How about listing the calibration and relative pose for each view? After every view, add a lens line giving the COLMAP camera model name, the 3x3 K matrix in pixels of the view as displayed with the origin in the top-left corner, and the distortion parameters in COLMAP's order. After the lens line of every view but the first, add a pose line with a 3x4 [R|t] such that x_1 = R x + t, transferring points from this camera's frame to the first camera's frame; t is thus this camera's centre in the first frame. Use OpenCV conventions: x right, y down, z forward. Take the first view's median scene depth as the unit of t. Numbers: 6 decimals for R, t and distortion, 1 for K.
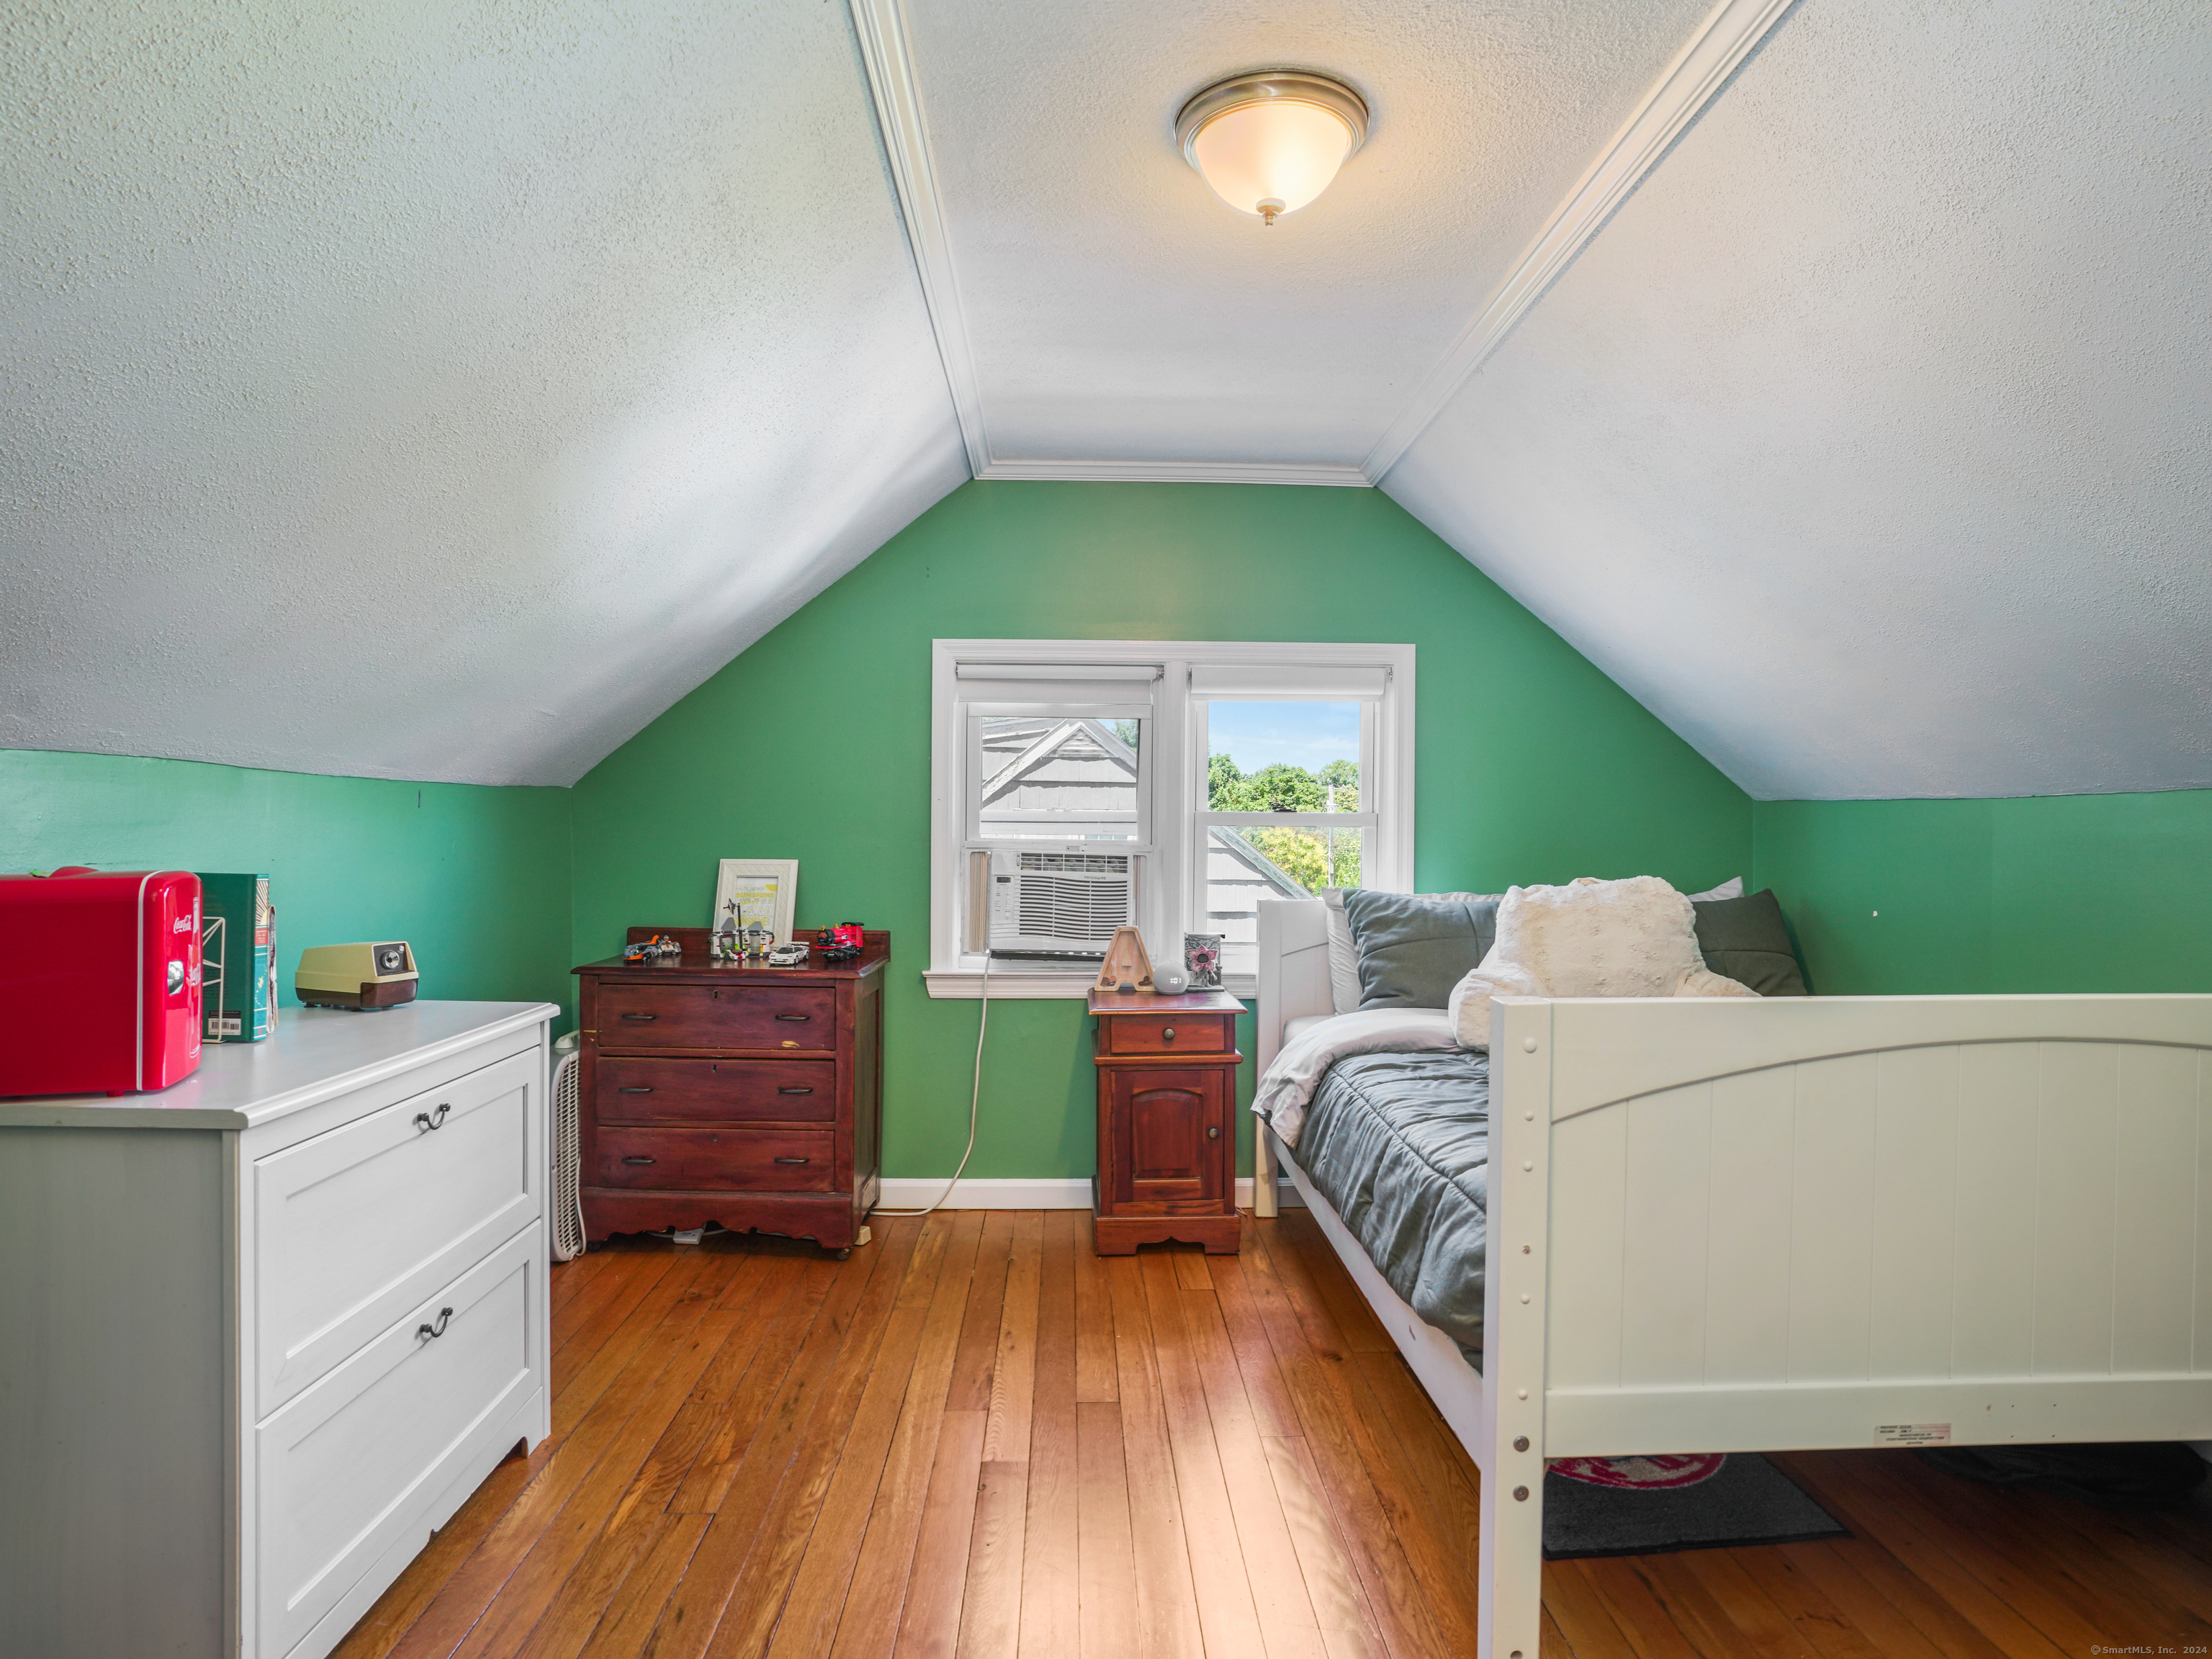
lens RADIAL K [[1243.0, 0, 1110.9], [0, 1243.0, 813.7], [0, 0, 1]] dist [-0.081211, 0.042274]
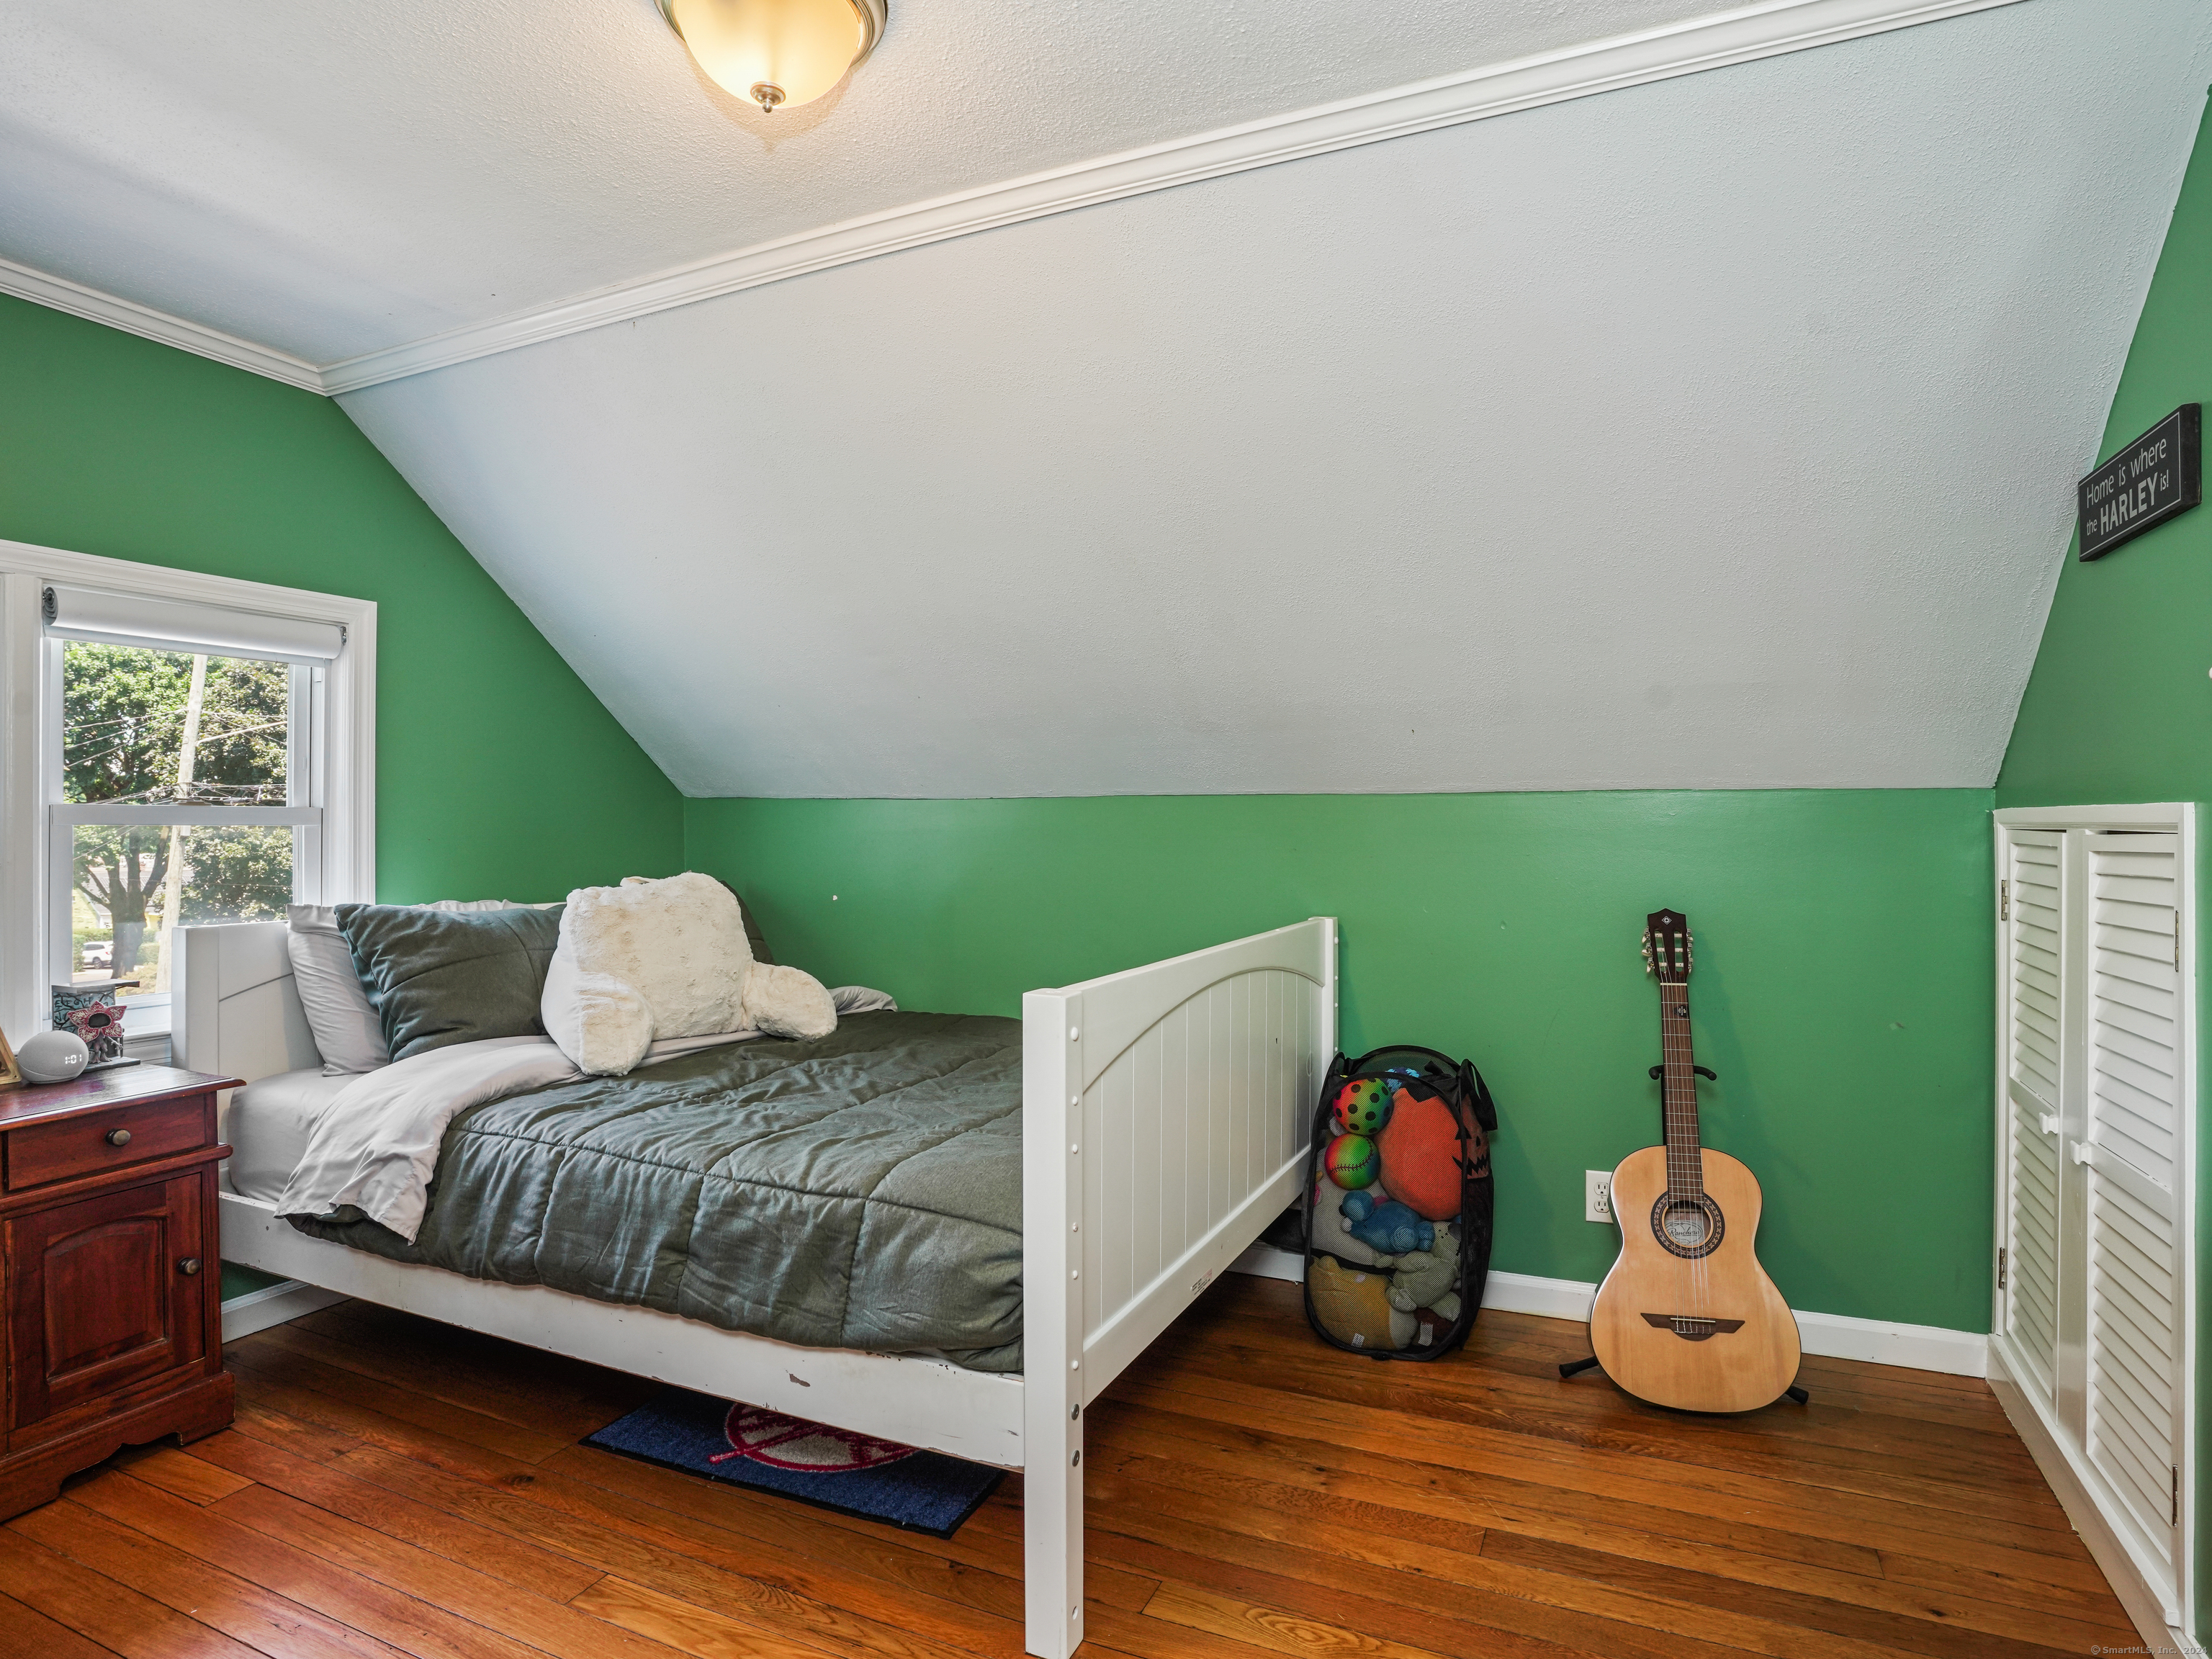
lens RADIAL K [[1219.8, 0, 1110.5], [0, 1219.8, 826.9], [0, 0, 1]] dist [-0.078172, 0.035701]
pose [[0.456060, -0.007460, 0.889918, -0.269304], [-0.002496, 0.999950, 0.009662, 0.003194], [-0.889945, -0.006628, 0.456019, 0.242461]]
